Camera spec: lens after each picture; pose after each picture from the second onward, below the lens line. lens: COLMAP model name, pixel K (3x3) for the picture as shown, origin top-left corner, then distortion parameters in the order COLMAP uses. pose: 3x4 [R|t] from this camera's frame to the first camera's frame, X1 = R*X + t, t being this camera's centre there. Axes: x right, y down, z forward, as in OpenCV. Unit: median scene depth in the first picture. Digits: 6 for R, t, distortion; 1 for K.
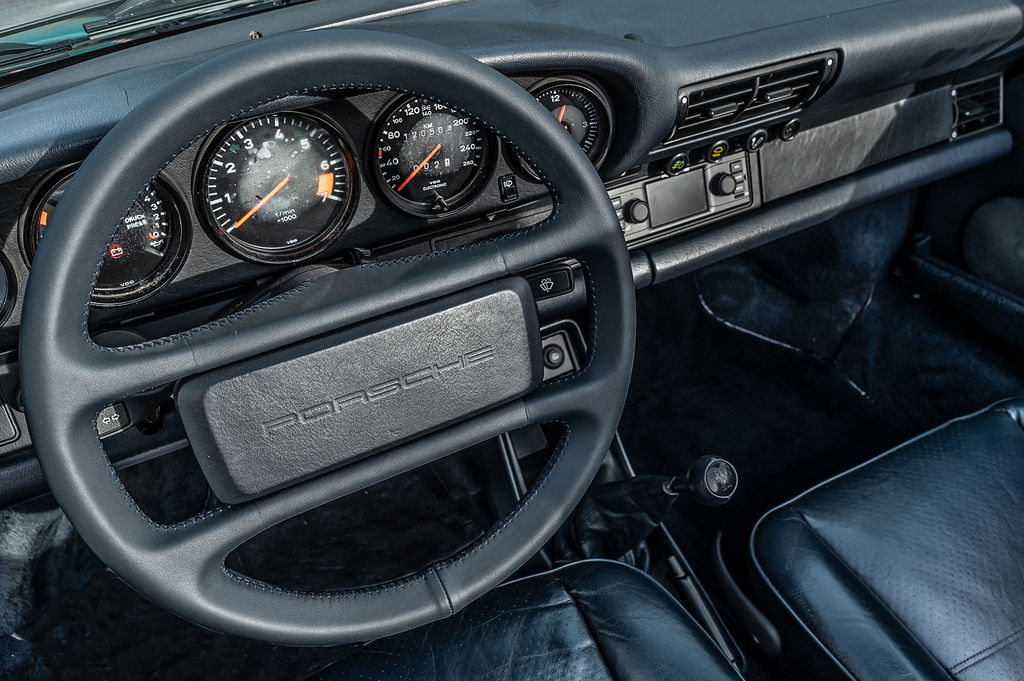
lens RADIAL K [[875.3, 0, 510.9], [0, 875.3, 346.2], [0, 0, 1]] dist [0.023013, 0.006241]
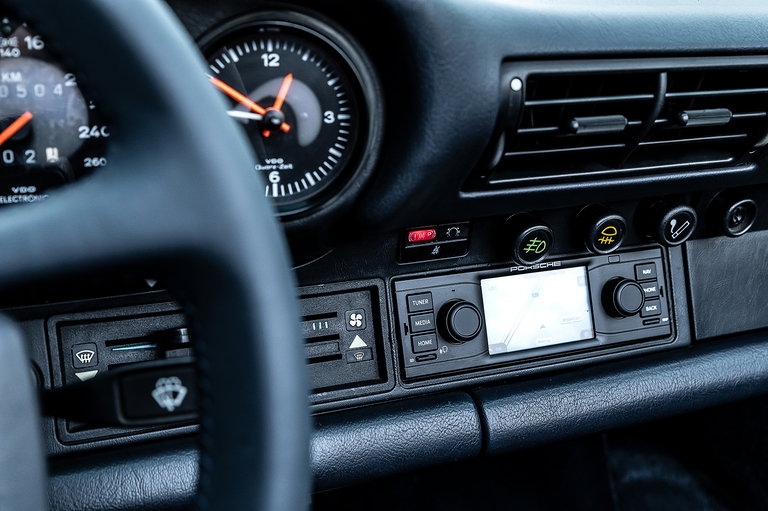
lens RADIAL K [[1004.2, 0, 382.5], [0, 1004.2, 254.6], [0, 0, 1]] dist [0.001627, 0.000000]
pose [[0.993134, 0.082627, -0.082807, 0.145292], [-0.104099, 0.947162, -0.303393, 0.006976], [0.053363, 0.309930, 0.949261, 0.372562]]
